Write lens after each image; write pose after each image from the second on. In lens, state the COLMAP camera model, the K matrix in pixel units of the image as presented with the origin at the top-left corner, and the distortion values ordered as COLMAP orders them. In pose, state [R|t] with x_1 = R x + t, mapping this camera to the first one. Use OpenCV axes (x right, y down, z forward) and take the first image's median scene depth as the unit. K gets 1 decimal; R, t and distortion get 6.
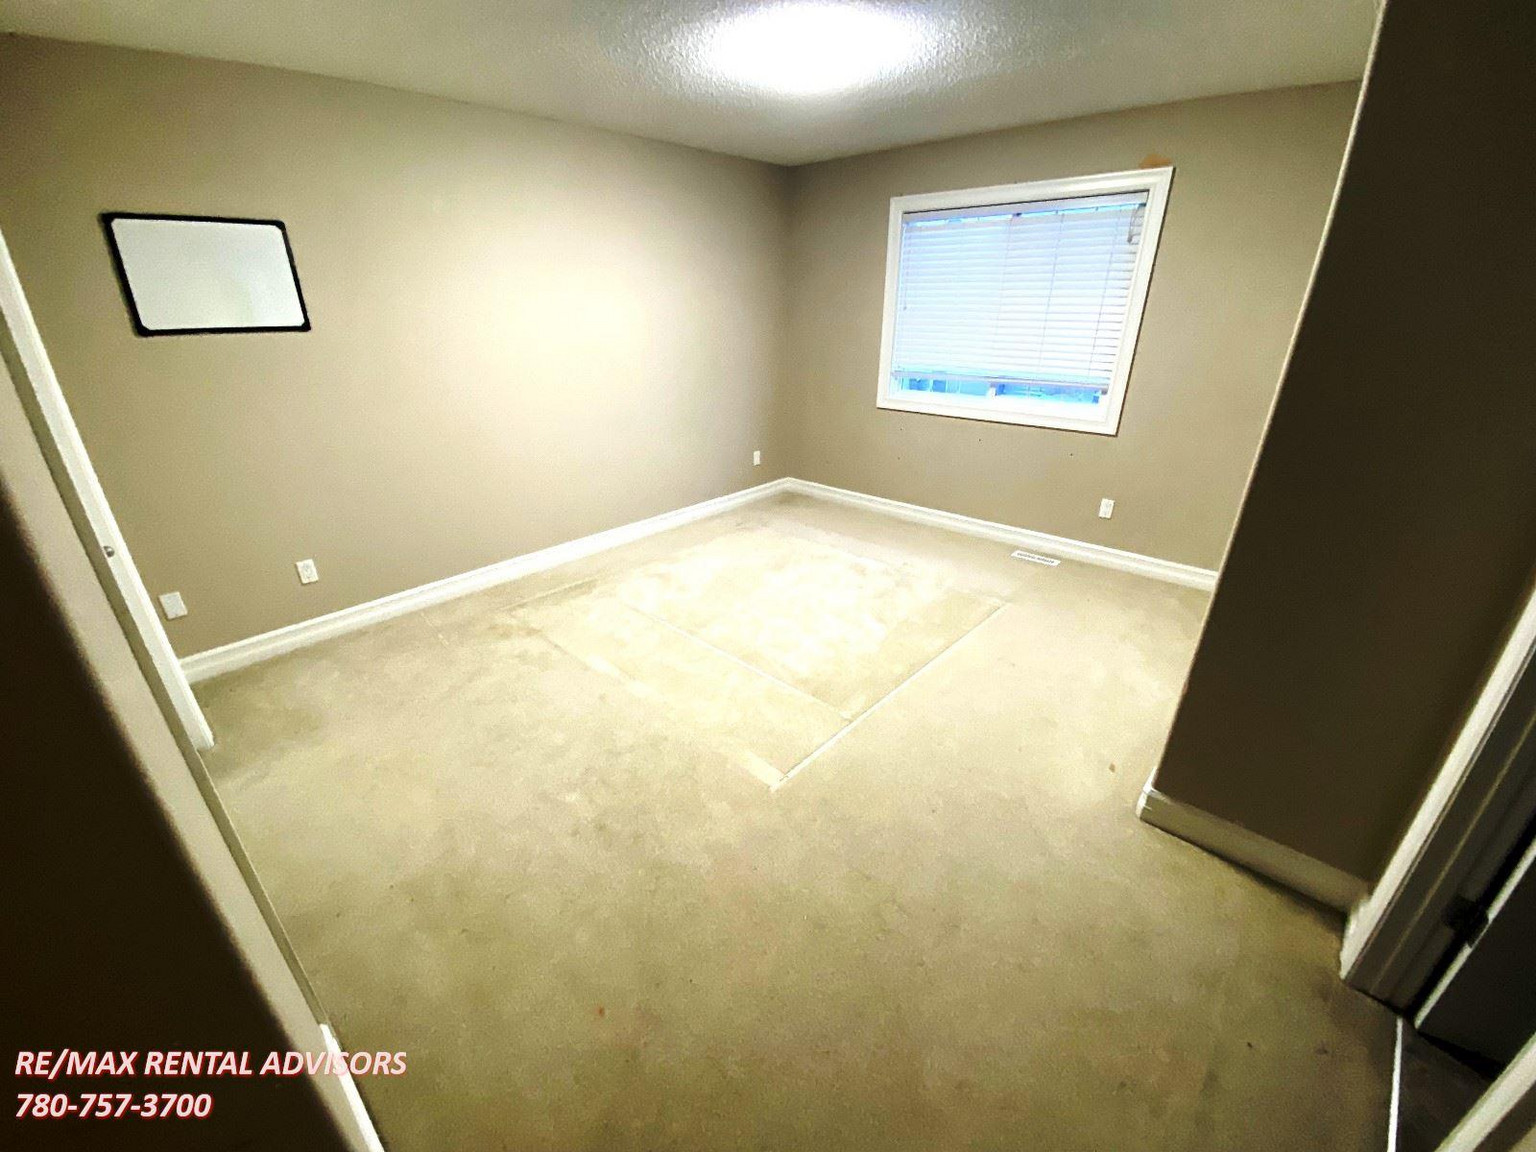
lens RADIAL K [[626.4, 0, 768.0], [0, 626.4, 576.0], [0, 0, 1]] dist [0.053889, -0.038874]
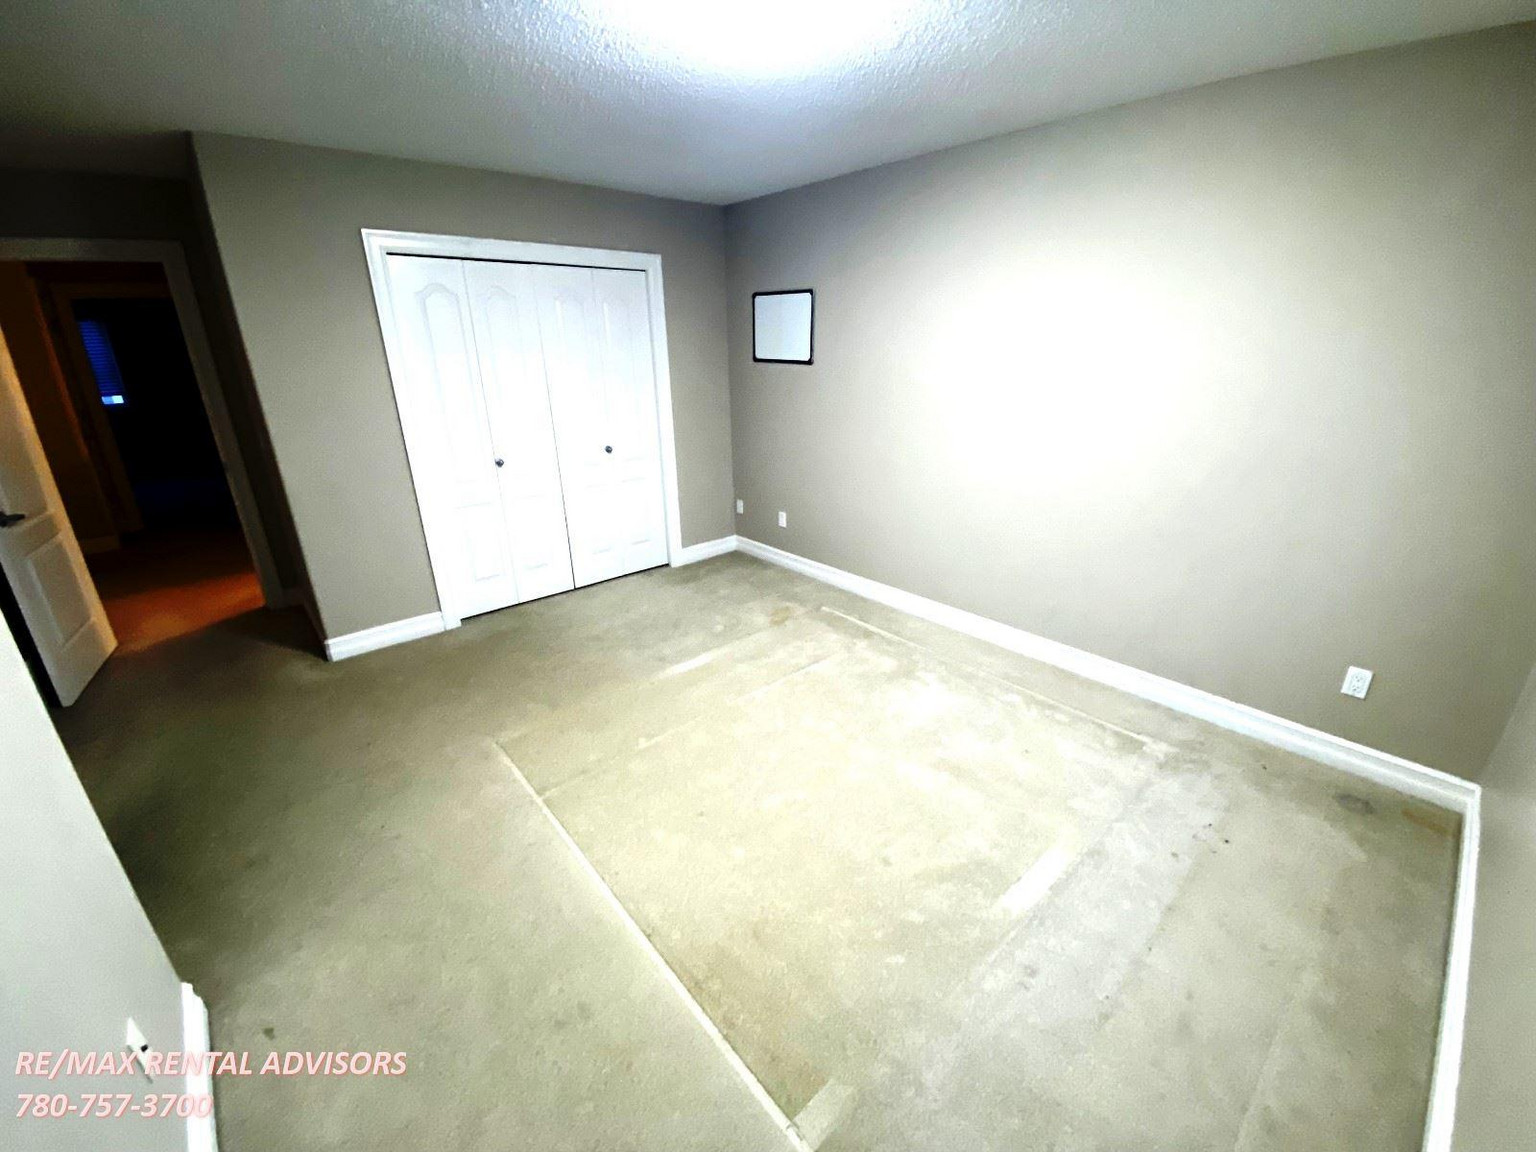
lens RADIAL K [[626.4, 0, 768.0], [0, 626.4, 576.0], [0, 0, 1]] dist [0.053889, -0.038874]
pose [[-0.119056, 0.354791, -0.927334, 0.669283], [-0.387035, 0.843513, 0.372411, -0.408425], [0.914346, 0.403249, 0.036892, 0.906357]]
